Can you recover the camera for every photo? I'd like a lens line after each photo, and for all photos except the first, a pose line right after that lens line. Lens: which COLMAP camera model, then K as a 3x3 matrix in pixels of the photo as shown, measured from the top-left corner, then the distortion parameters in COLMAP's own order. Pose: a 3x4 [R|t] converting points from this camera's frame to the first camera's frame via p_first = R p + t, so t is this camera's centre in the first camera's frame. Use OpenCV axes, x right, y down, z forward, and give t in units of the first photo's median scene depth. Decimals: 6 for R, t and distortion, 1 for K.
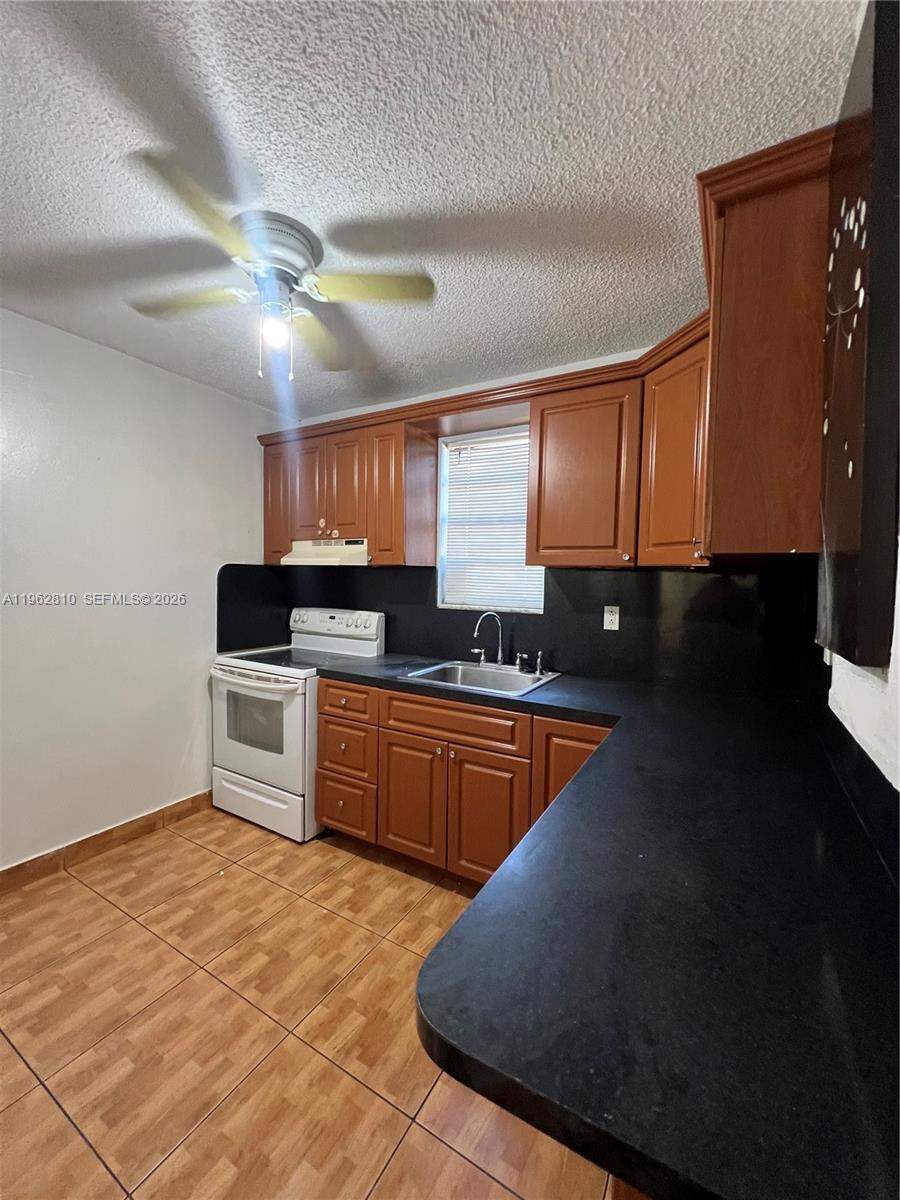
lens RADIAL K [[484.8, 0, 457.7], [0, 484.8, 598.6], [0, 0, 1]] dist [-0.002107, 0.000646]
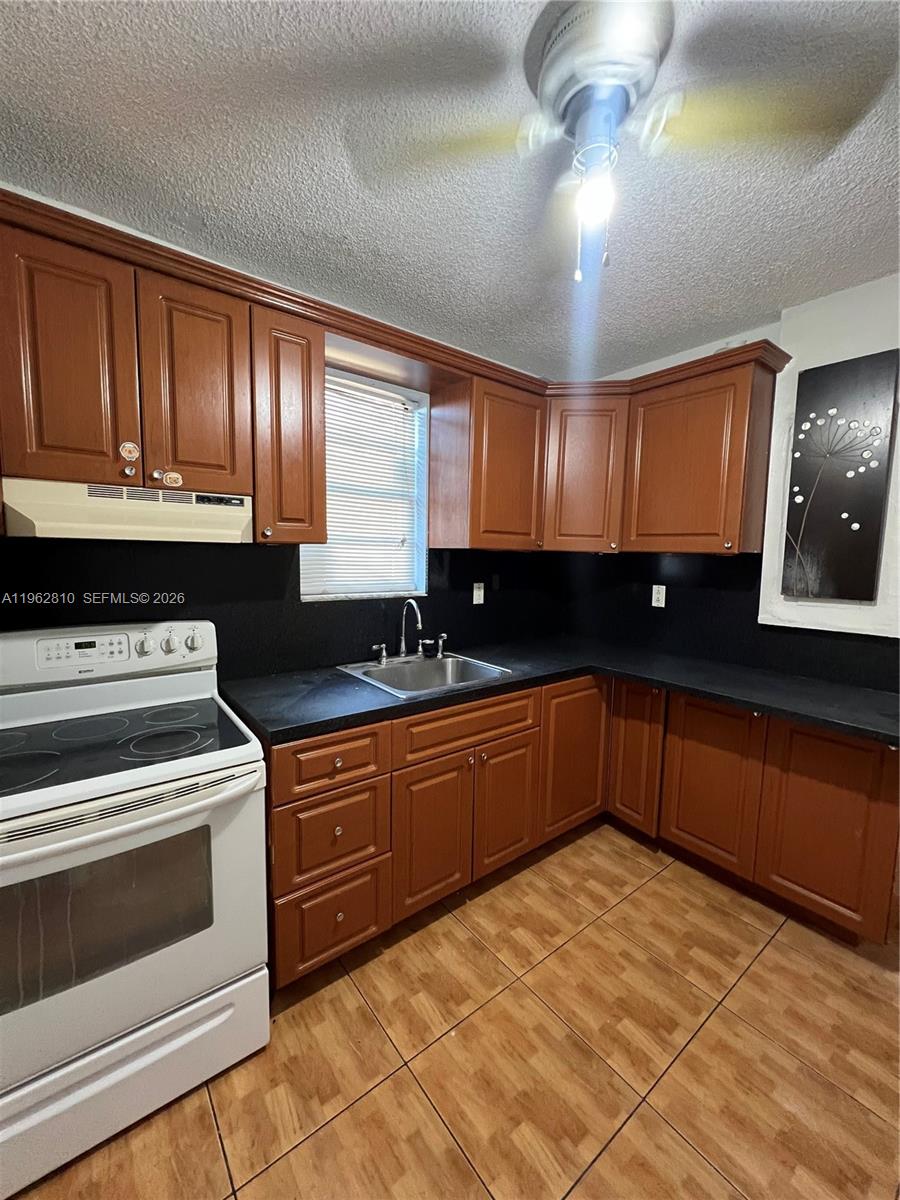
lens RADIAL K [[479.1, 0, 448.1], [0, 479.1, 599.7], [0, 0, 1]] dist [-0.000761, 0.000202]
pose [[0.372365, -0.101660, 0.922502, -0.710053], [0.028276, 0.994764, 0.098210, -0.054944], [-0.927655, -0.010486, 0.373290, 0.611290]]
